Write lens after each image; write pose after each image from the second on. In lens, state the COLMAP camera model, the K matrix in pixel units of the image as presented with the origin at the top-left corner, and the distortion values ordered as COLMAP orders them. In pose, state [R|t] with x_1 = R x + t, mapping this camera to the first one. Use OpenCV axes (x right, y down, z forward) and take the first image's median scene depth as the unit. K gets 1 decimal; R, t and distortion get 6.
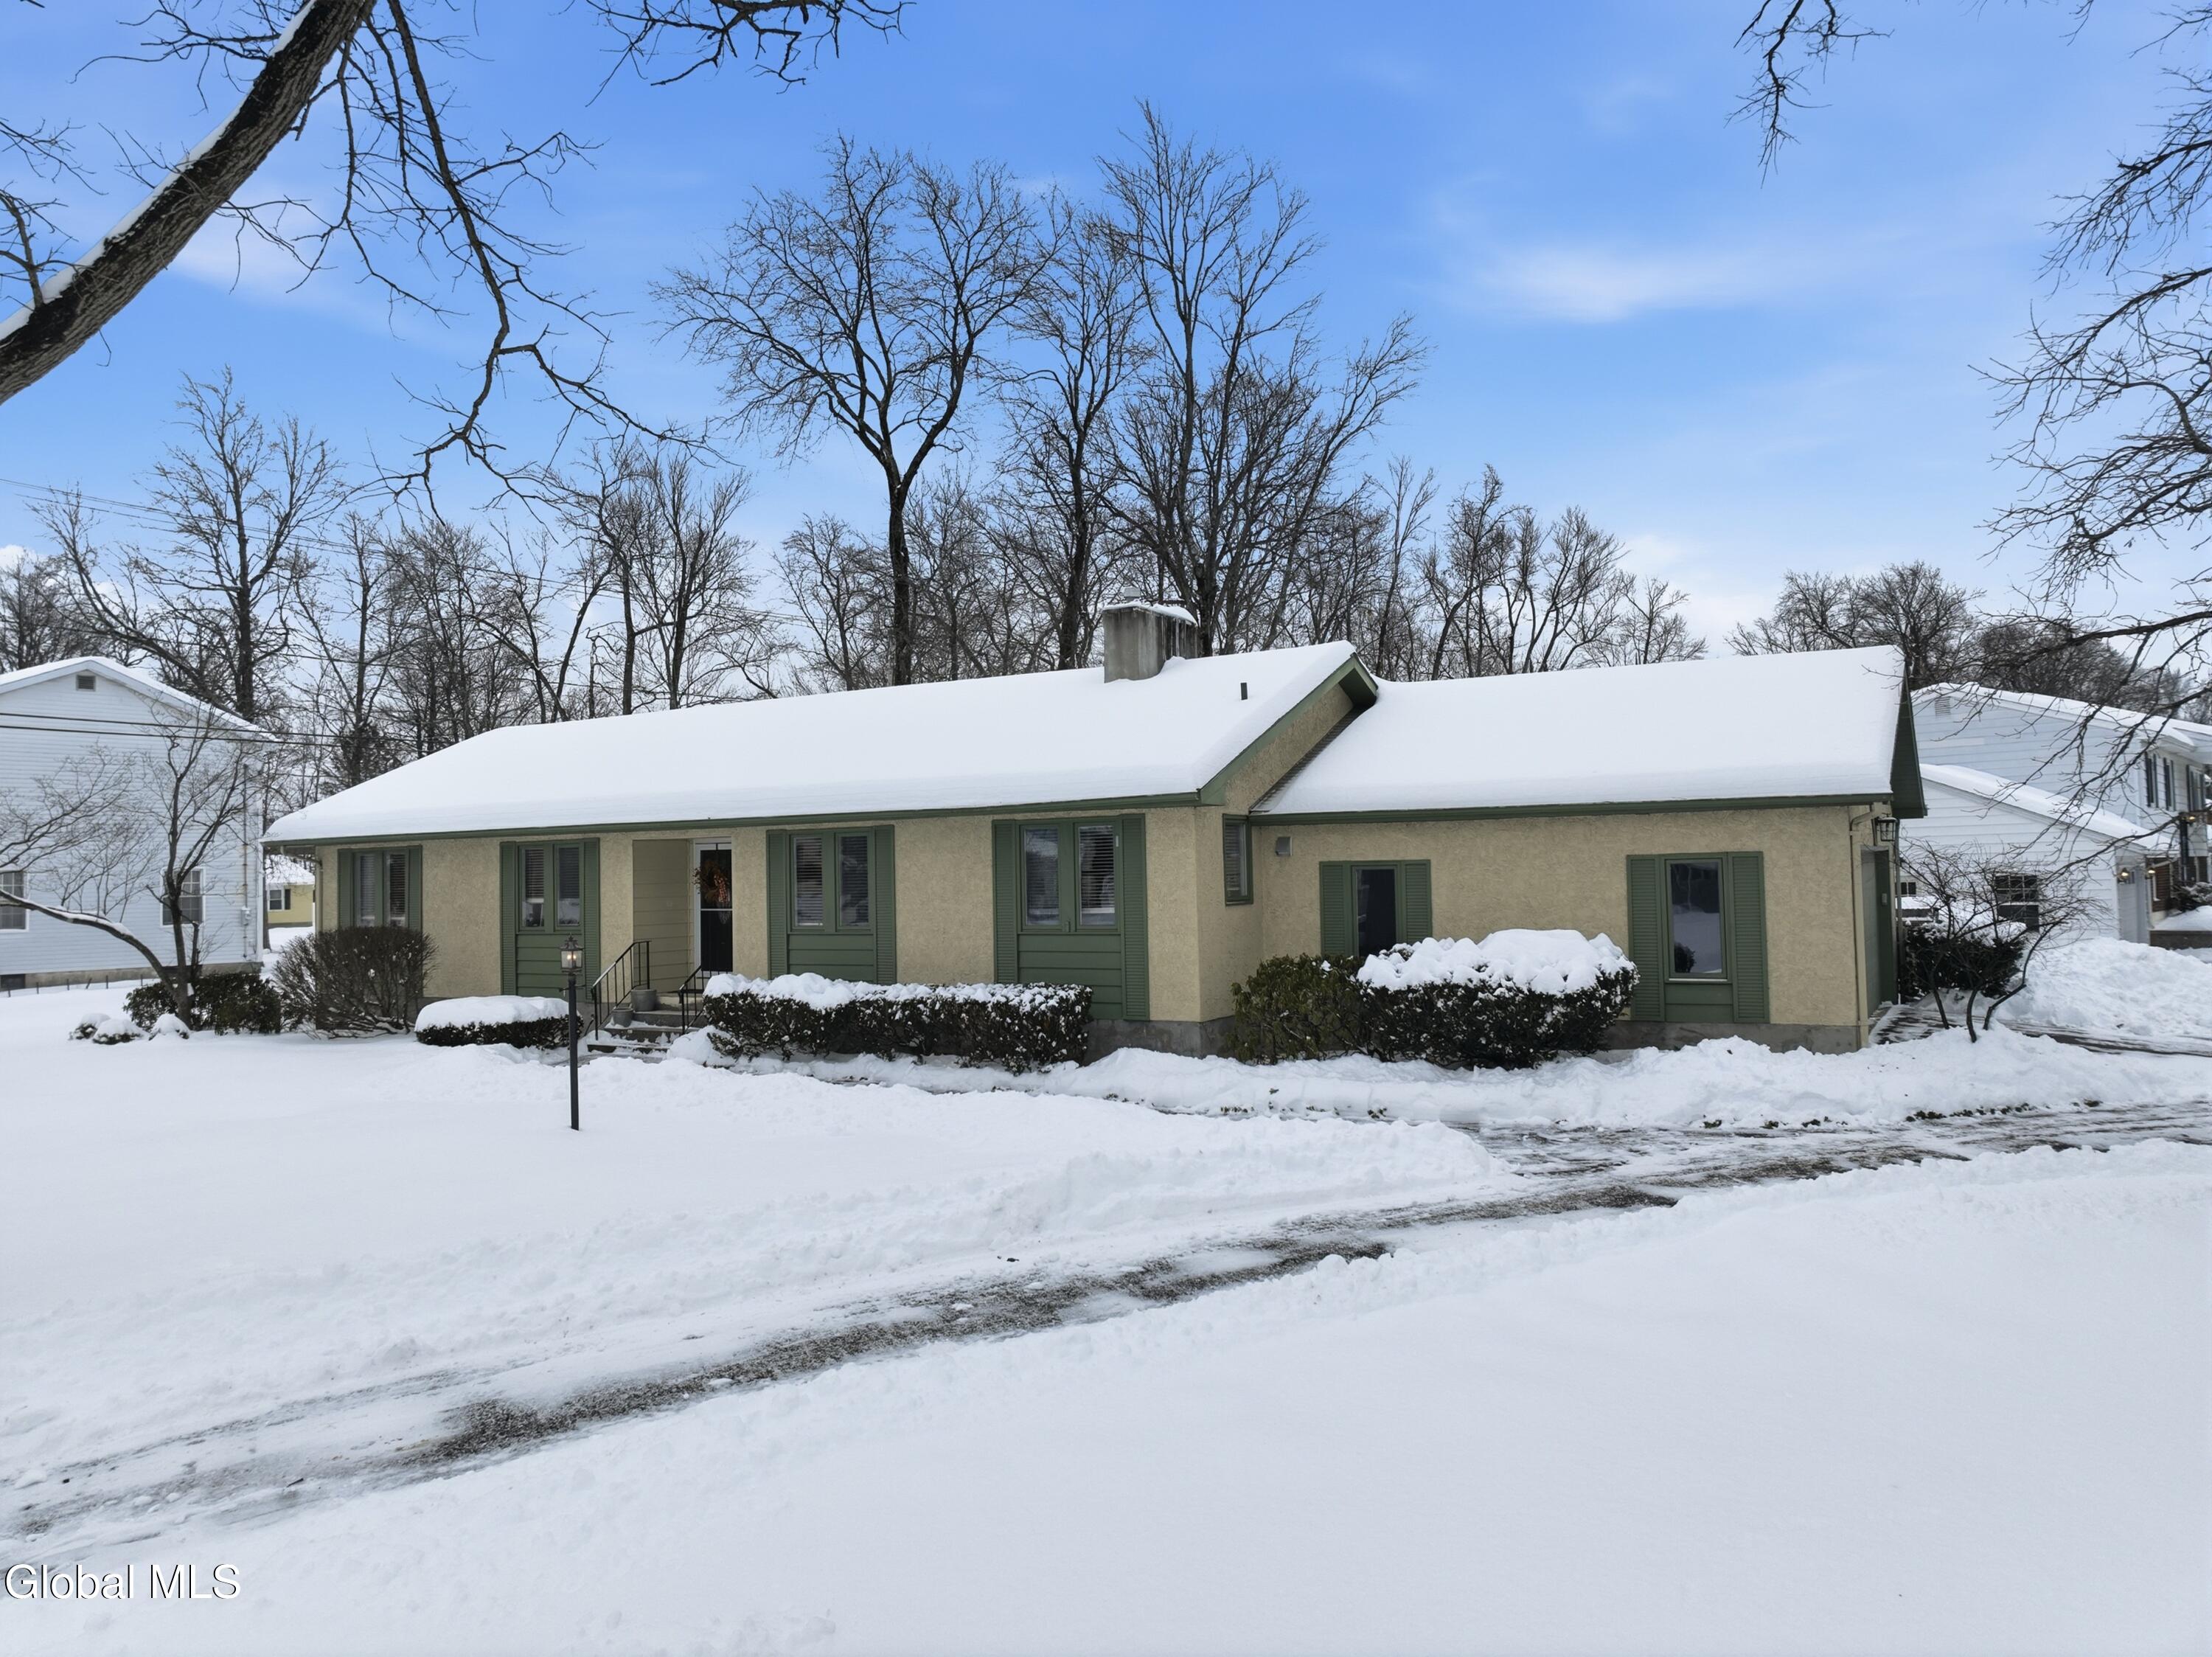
lens RADIAL K [[1566.4, 0, 1106.0], [0, 1566.4, 828.5], [0, 0, 1]] dist [-0.001814, 0.014021]
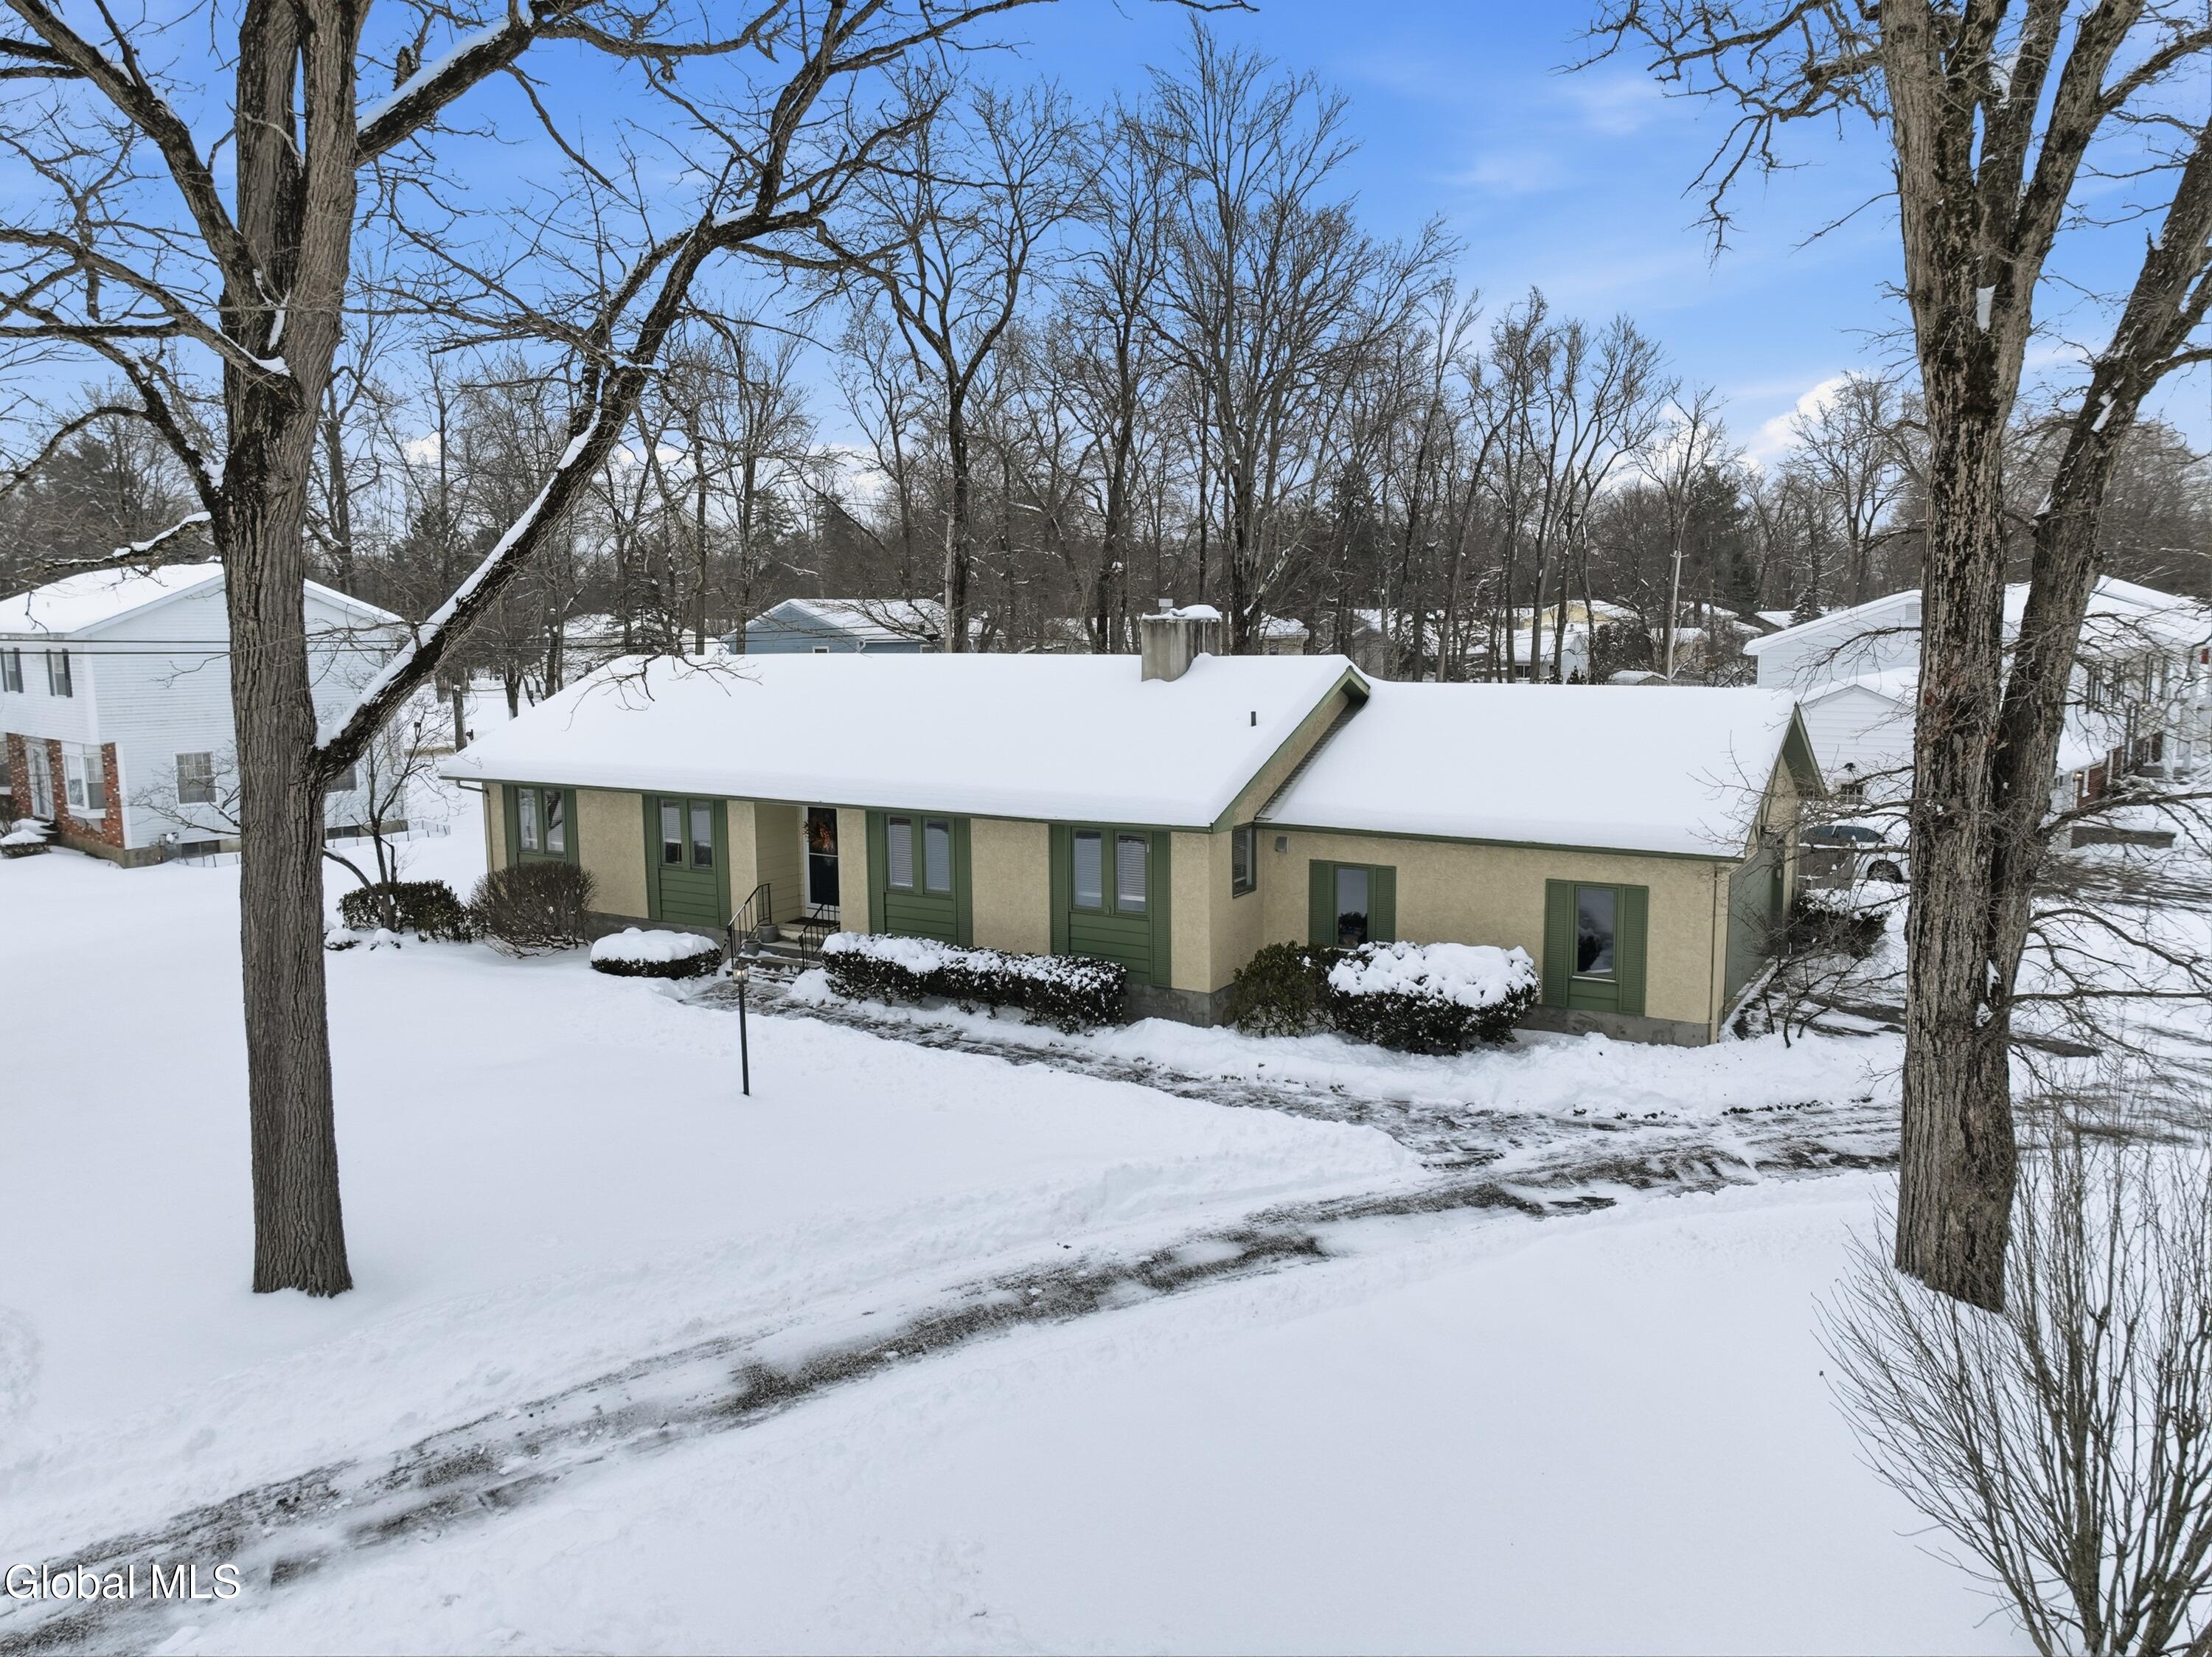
lens RADIAL K [[1567.5, 0, 1106.0], [0, 1567.5, 828.5], [0, 0, 1]] dist [0.006246, -0.000006]
pose [[0.999513, 0.013851, -0.027963, 0.008625], [-0.009020, 0.986079, 0.166032, -0.221040], [0.029874, -0.165699, 0.985724, -0.250603]]
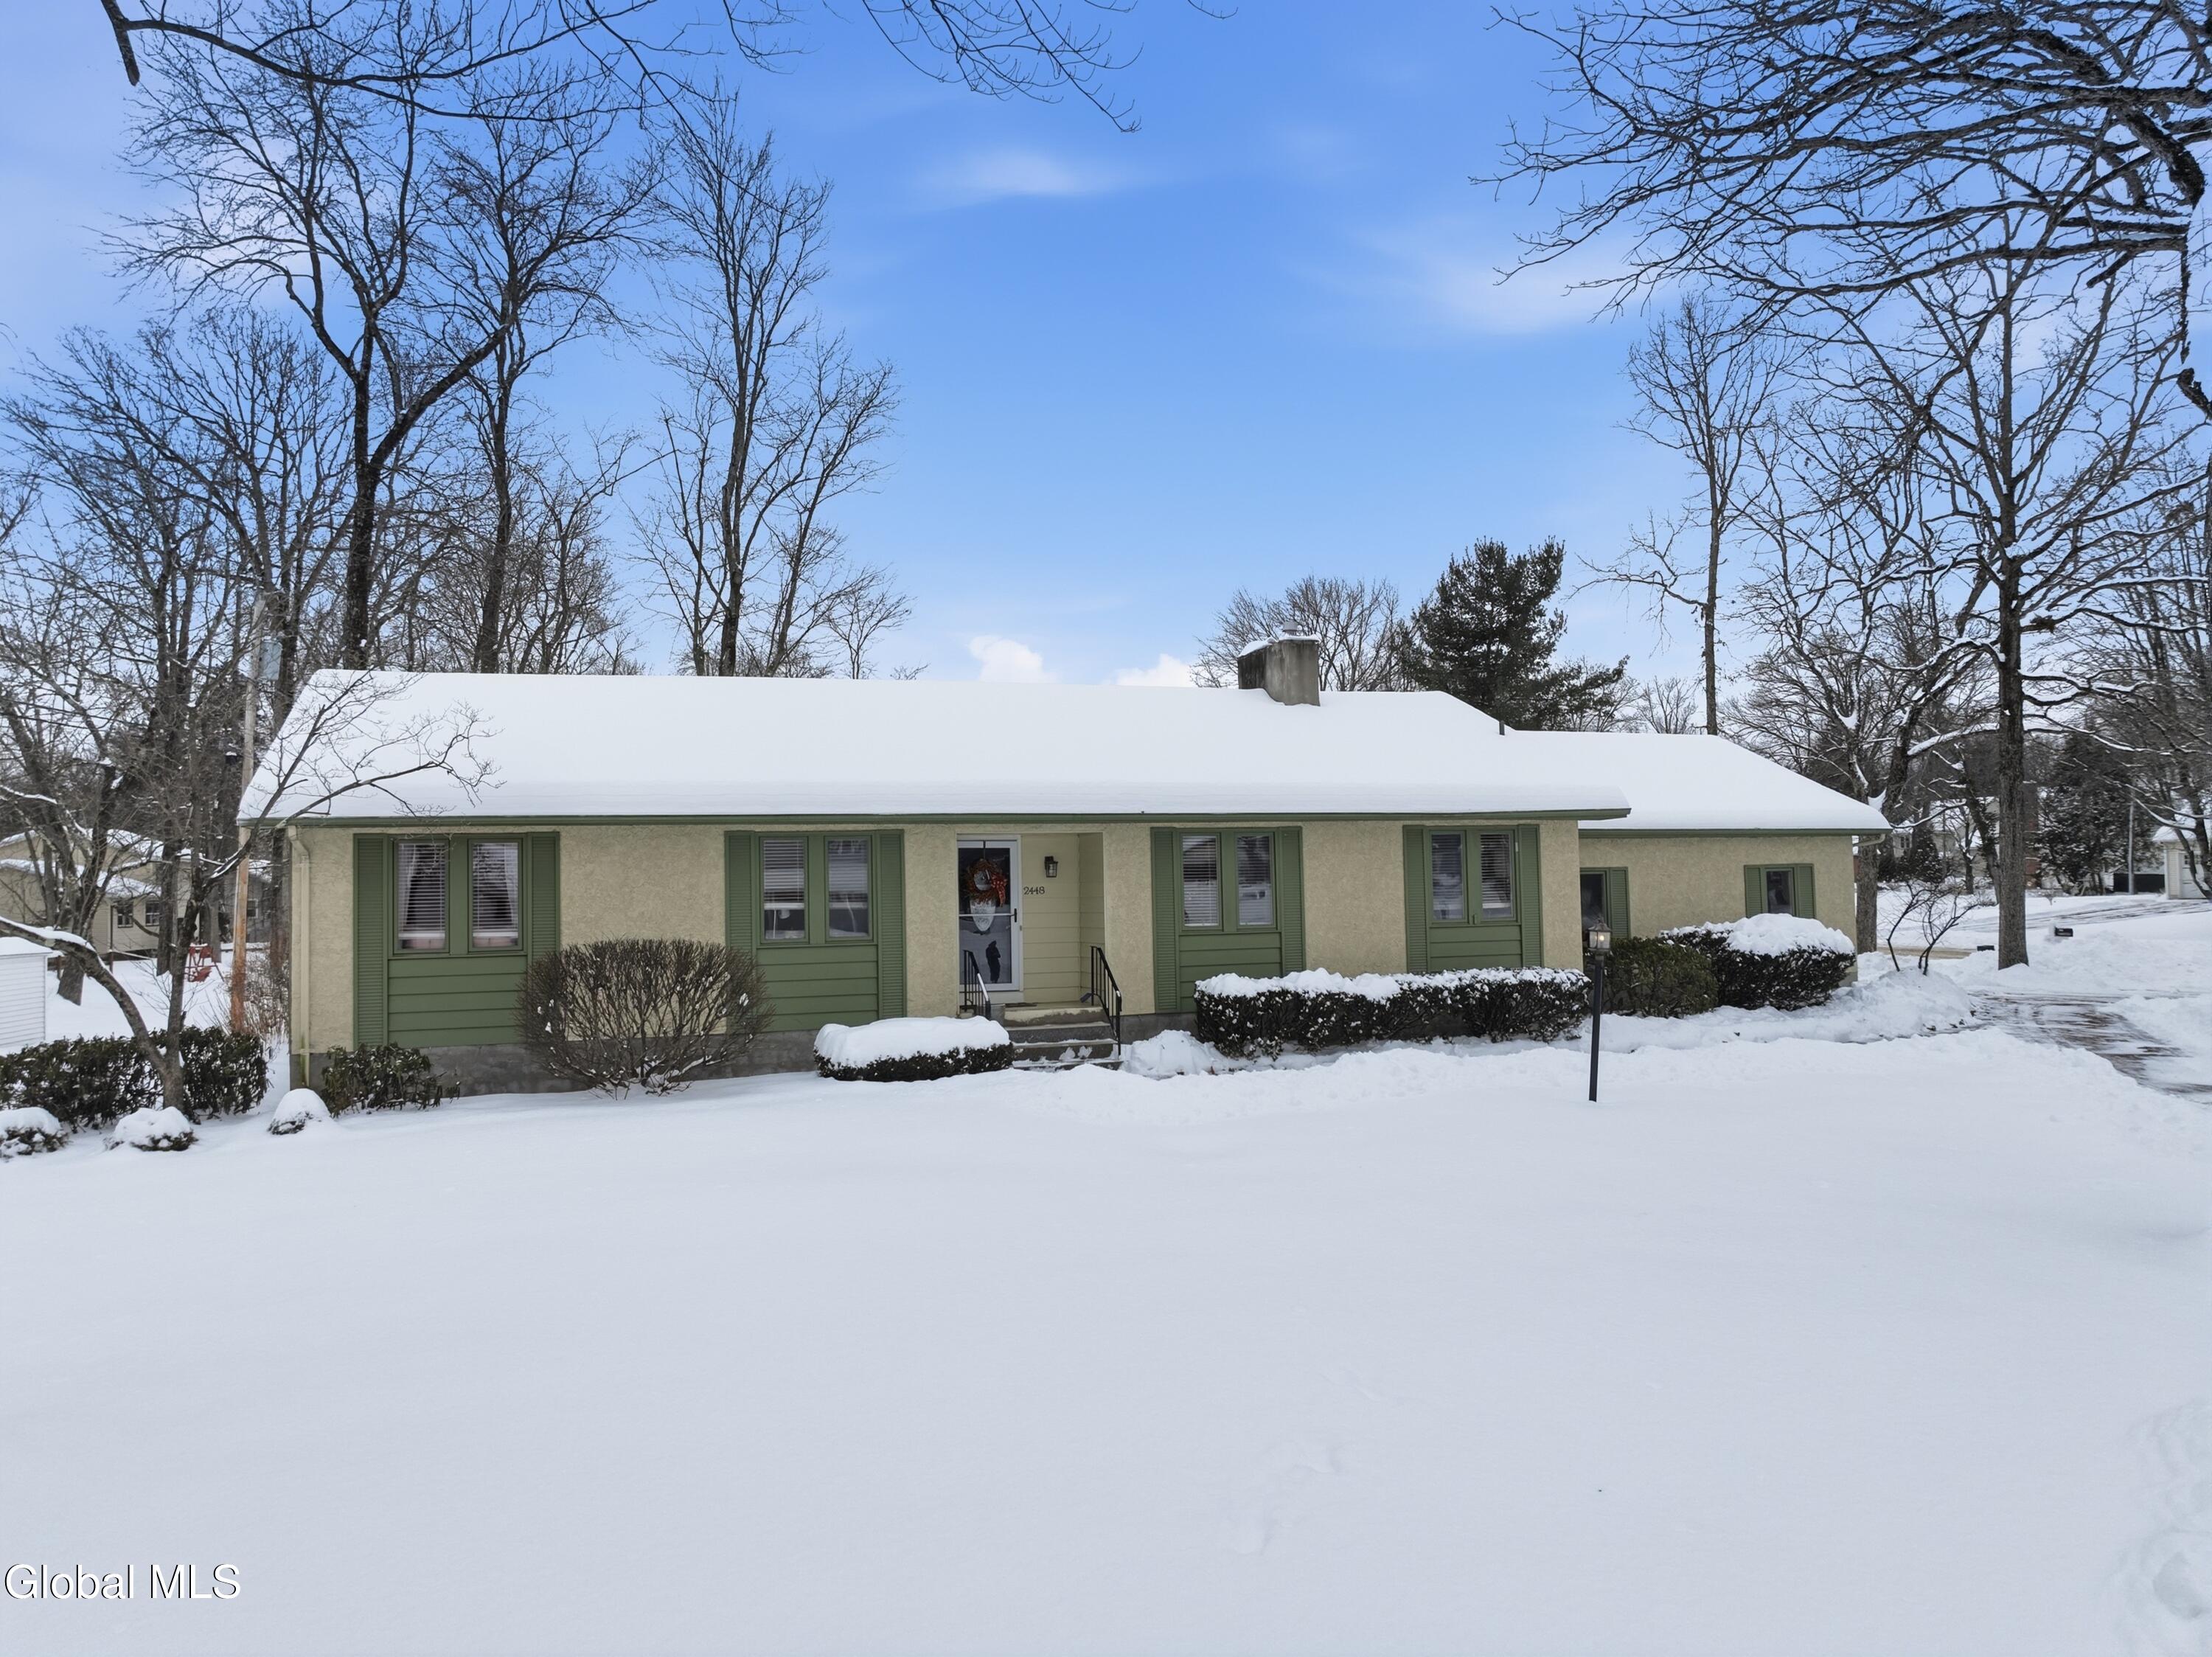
lens RADIAL K [[1562.1, 0, 1109.3], [0, 1562.1, 769.6], [0, 0, 1]] dist [-0.002556, 0.000192]
pose [[0.664160, 0.065267, 0.744736, -1.104716], [-0.015364, 0.997163, -0.073687, 0.042831], [-0.747433, 0.037497, 0.663278, 0.447444]]
